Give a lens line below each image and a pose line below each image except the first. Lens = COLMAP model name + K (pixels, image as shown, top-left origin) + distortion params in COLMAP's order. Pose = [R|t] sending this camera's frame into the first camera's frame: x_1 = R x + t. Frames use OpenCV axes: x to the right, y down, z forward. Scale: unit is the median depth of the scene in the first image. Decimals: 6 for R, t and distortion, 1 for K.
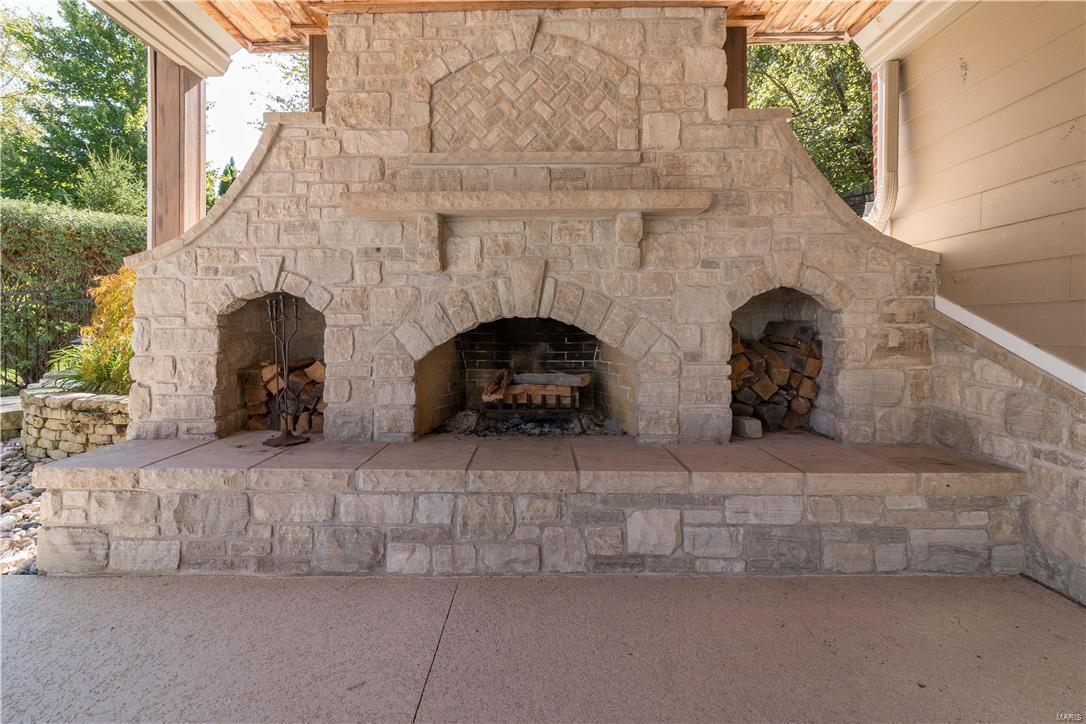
lens RADIAL K [[494.6, 0, 528.7], [0, 494.6, 341.4], [0, 0, 1]] dist [0.005192, -0.002230]
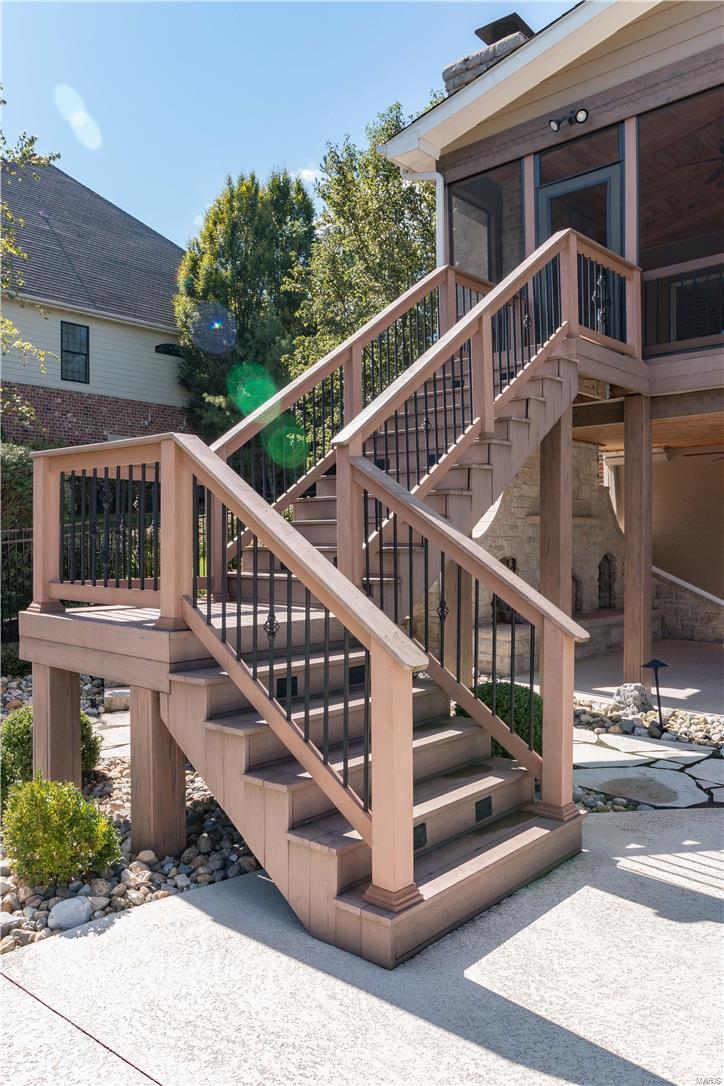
lens RADIAL K [[800.3, 0, 358.3], [0, 800.3, 548.0], [0, 0, 1]] dist [0.005941, -0.001776]
pose [[0.653026, -0.007510, 0.757298, -3.704625], [0.000245, 0.999953, 0.009706, -0.169957], [-0.757335, -0.006152, 0.652997, -0.836660]]
